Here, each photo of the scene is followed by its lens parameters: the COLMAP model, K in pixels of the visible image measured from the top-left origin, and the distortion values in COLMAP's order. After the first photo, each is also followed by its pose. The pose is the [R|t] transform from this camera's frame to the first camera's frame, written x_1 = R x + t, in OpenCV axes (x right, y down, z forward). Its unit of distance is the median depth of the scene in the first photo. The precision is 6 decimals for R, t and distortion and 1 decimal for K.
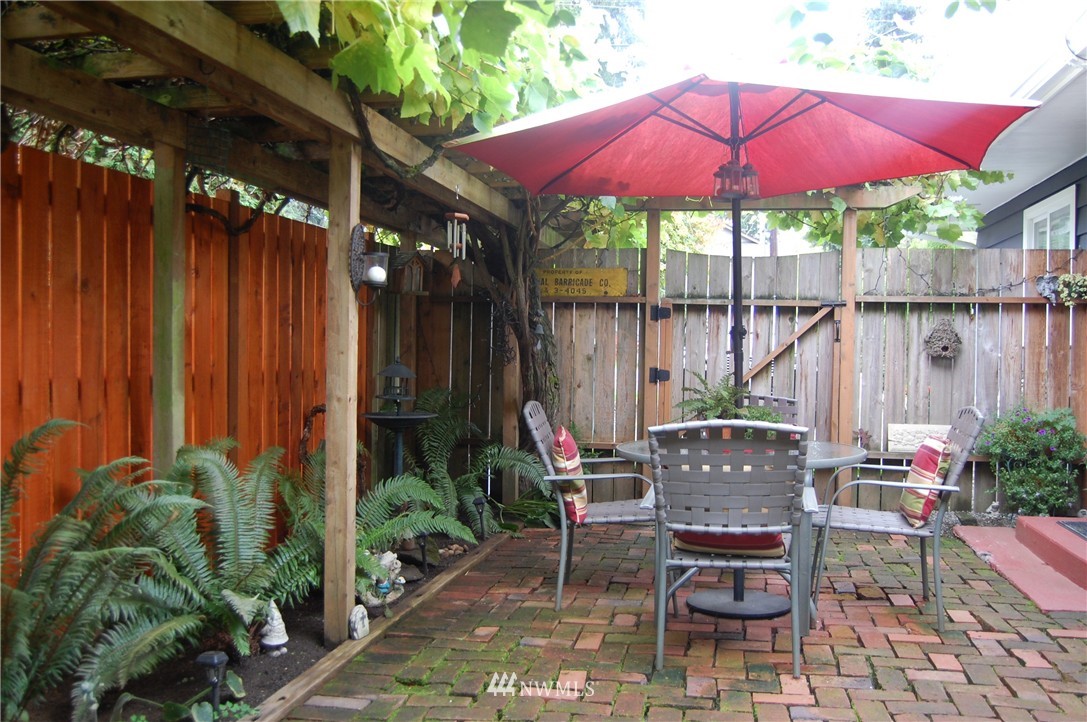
lens RADIAL K [[1011.9, 0, 542.2], [0, 1011.9, 360.4], [0, 0, 1]] dist [-0.085420, 0.000000]
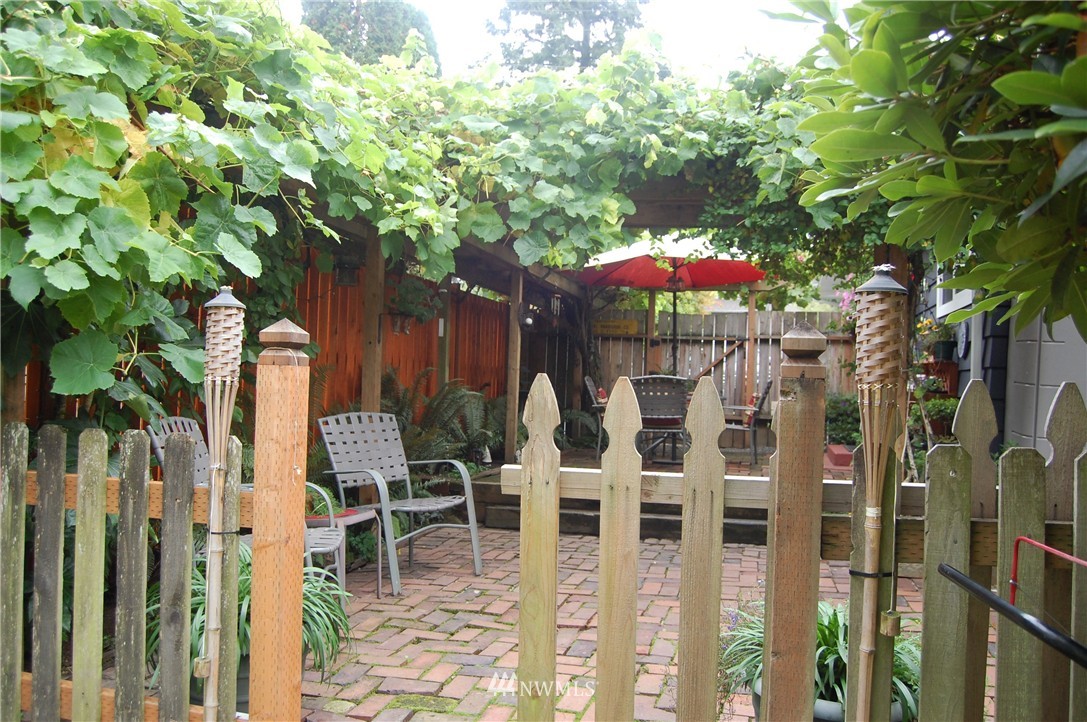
lens RADIAL K [[849.8, 0, 545.9], [0, 849.8, 361.2], [0, 0, 1]] dist [-0.086885, 0.021409]
pose [[0.998001, 0.015900, -0.061160, 0.008782], [-0.018285, 0.999086, -0.038637, 0.058704], [0.060490, 0.039678, 0.997380, -0.680535]]
